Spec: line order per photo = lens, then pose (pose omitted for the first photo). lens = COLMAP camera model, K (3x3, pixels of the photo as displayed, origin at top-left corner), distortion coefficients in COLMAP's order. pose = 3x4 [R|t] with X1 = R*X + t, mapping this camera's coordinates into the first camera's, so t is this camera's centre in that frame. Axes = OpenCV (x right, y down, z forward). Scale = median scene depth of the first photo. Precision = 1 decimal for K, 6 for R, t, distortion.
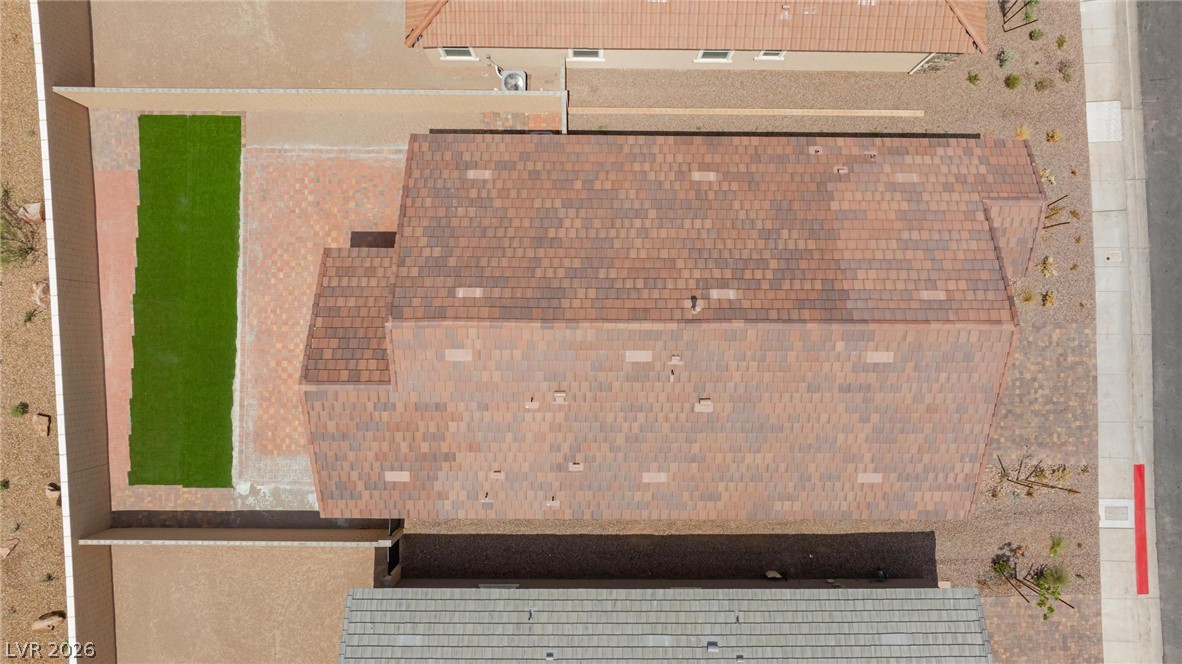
lens RADIAL K [[831.5, 0, 589.0], [0, 831.5, 329.8], [0, 0, 1]] dist [-0.033158, 0.038559]
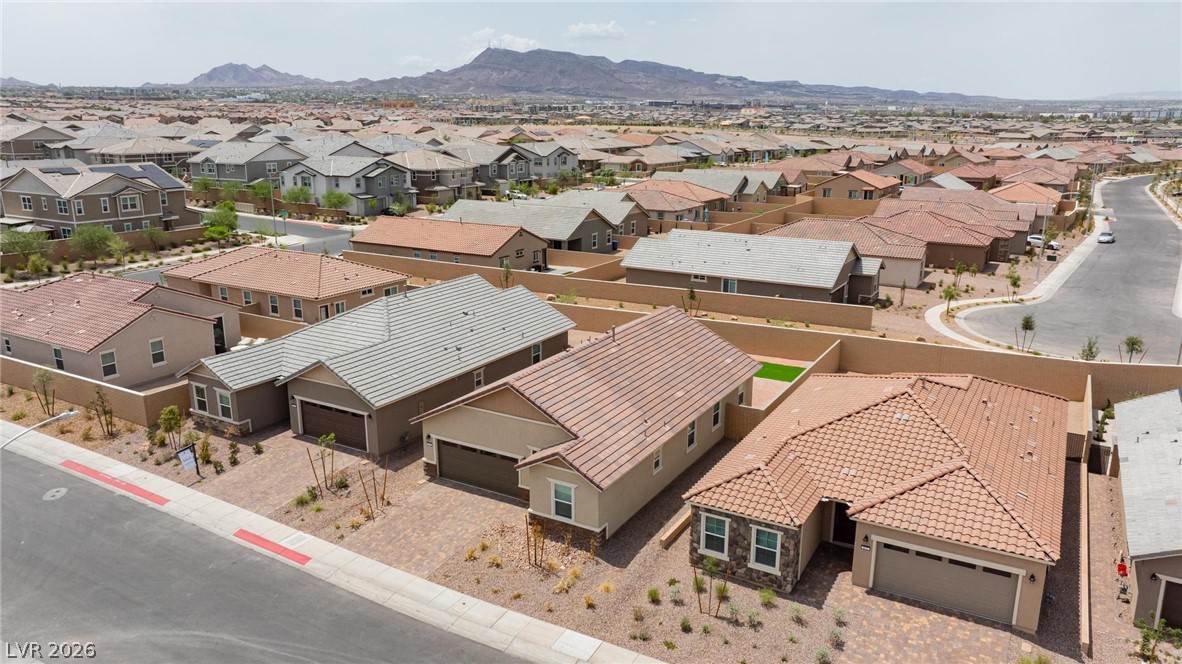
lens RADIAL K [[831.5, 0, 593.4], [0, 831.5, 331.9], [0, 0, 1]] dist [-0.033158, 0.038559]
pose [[-0.498899, 0.218852, -0.838573, 1.407600], [-0.866534, -0.109429, 0.486975, -0.733563], [0.014811, 0.969603, 0.244236, 0.419708]]
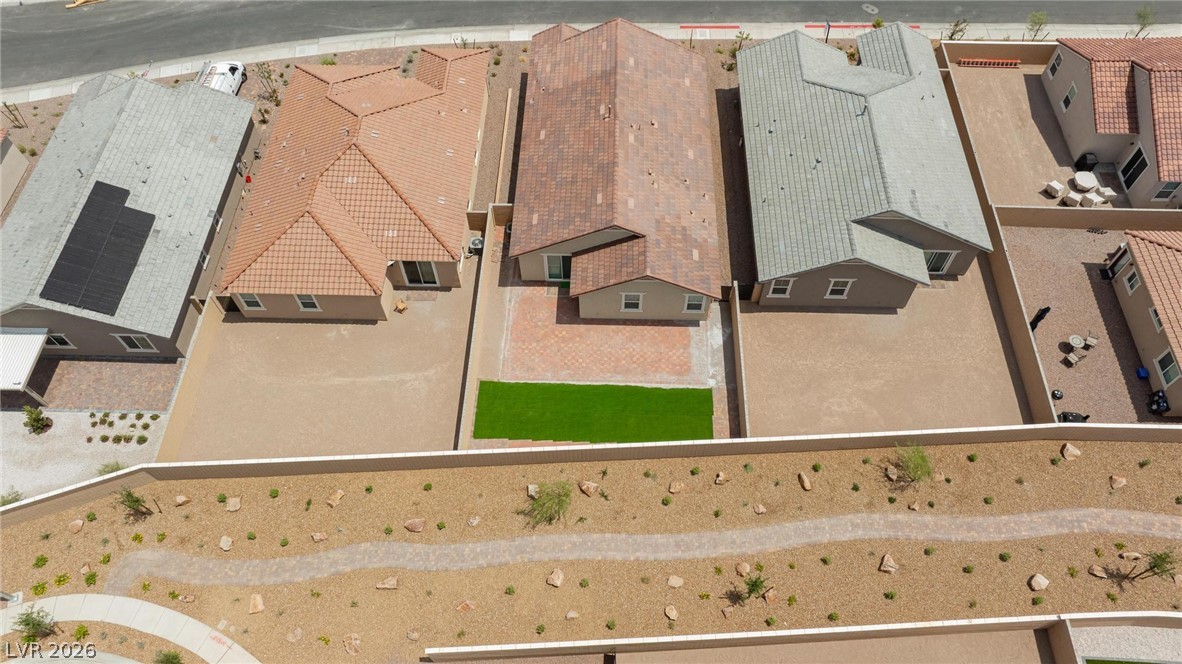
lens RADIAL K [[831.5, 0, 593.9], [0, 831.5, 332.0], [0, 0, 1]] dist [-0.033158, 0.038559]
pose [[0.022708, -0.847701, 0.529989, -1.190522], [0.999650, 0.026453, -0.000521, -0.039746], [-0.013578, 0.529815, 0.848004, -0.417970]]
